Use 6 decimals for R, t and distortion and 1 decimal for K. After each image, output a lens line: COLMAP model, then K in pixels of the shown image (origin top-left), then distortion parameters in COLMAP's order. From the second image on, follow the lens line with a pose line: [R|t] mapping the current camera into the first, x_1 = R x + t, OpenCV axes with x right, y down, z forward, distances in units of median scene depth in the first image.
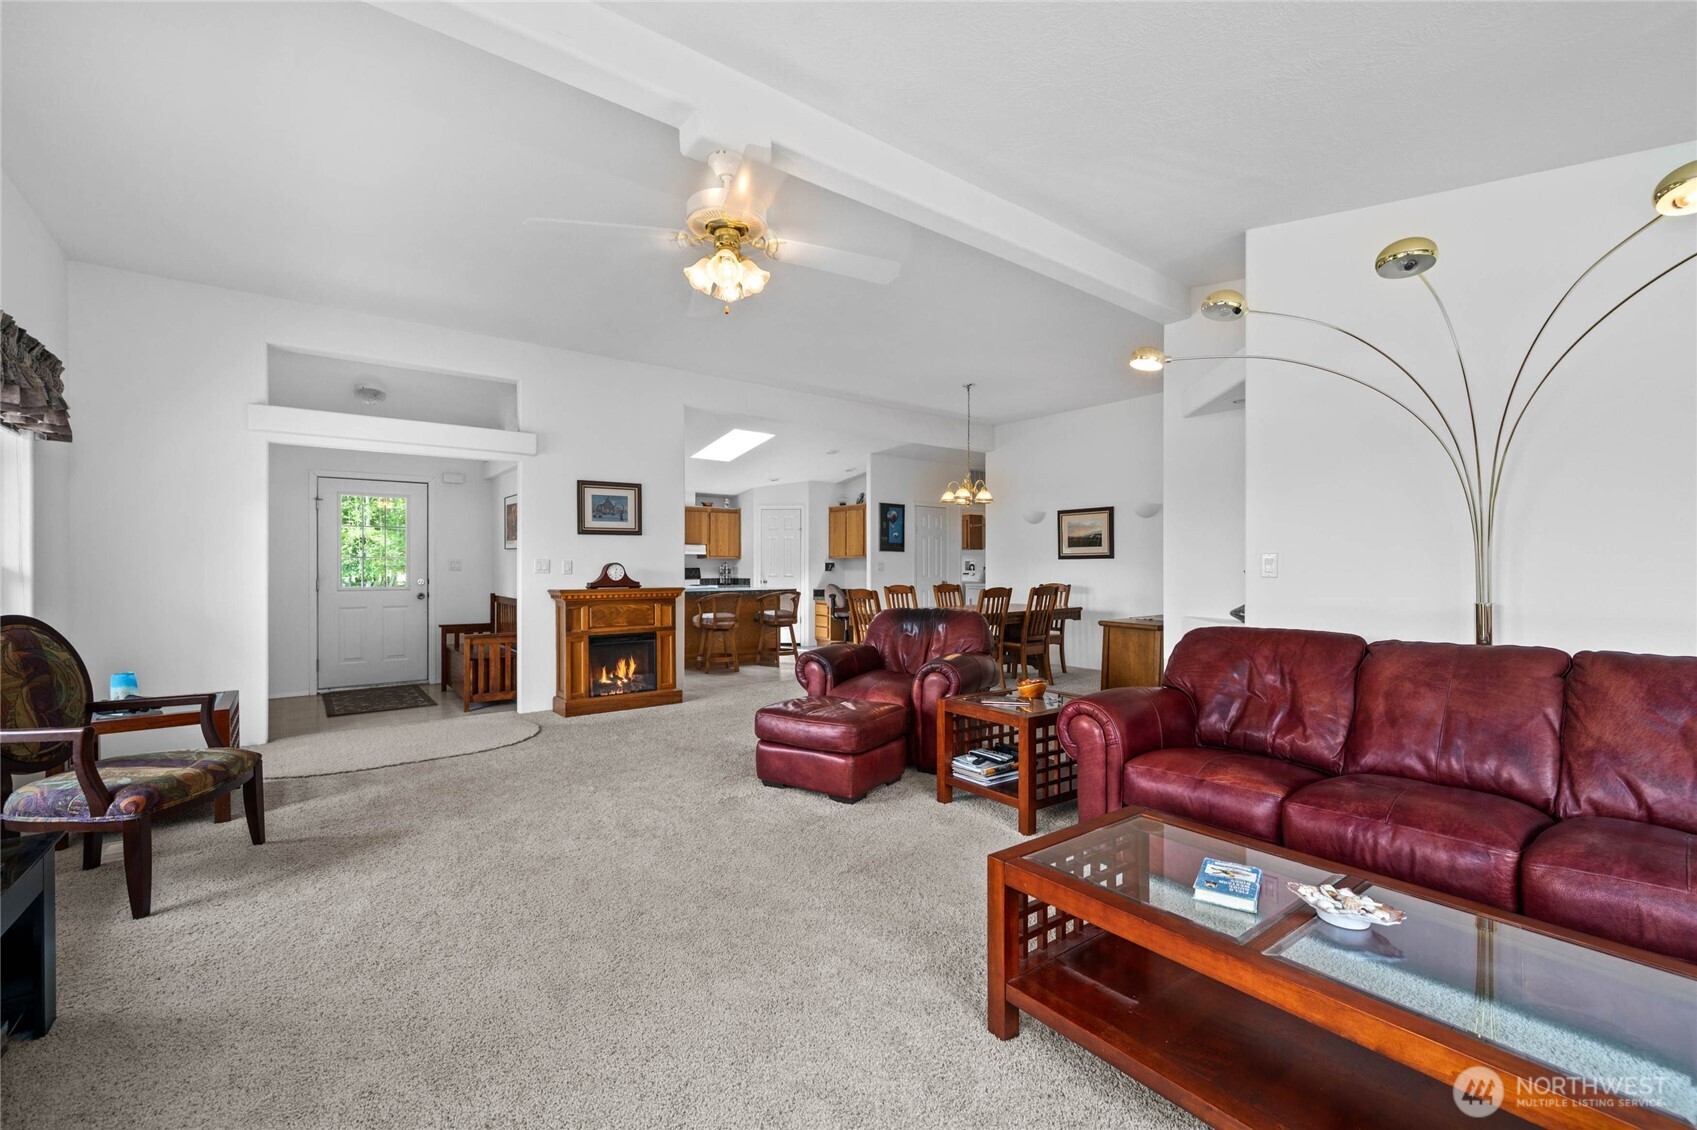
lens RADIAL K [[727.2, 0, 845.2], [0, 727.2, 570.7], [0, 0, 1]] dist [-0.000793, -0.000030]
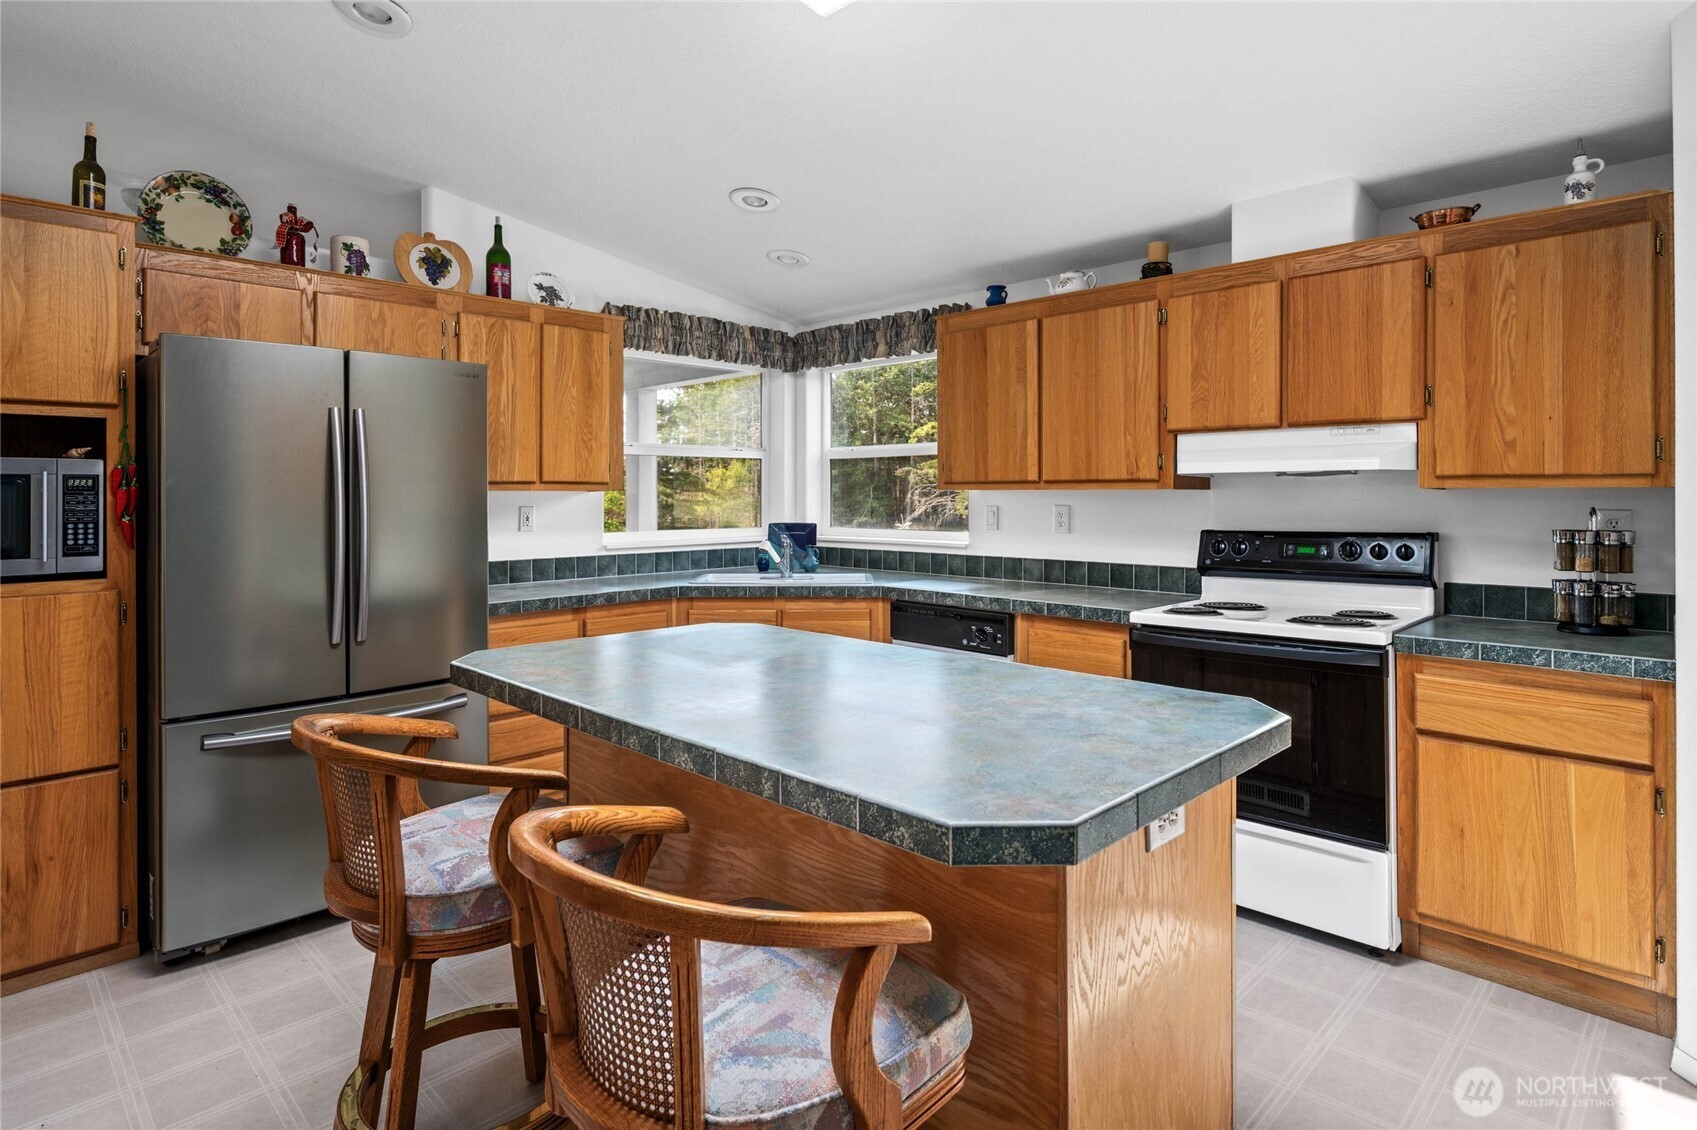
lens RADIAL K [[889.9, 0, 842.0], [0, 889.9, 490.2], [0, 0, 1]] dist [0.000538, -0.000433]
pose [[0.136342, -0.007686, -0.990632, 0.034546], [-0.004910, 0.999952, -0.008434, -0.014207], [0.990650, 0.006013, 0.136297, 0.852493]]
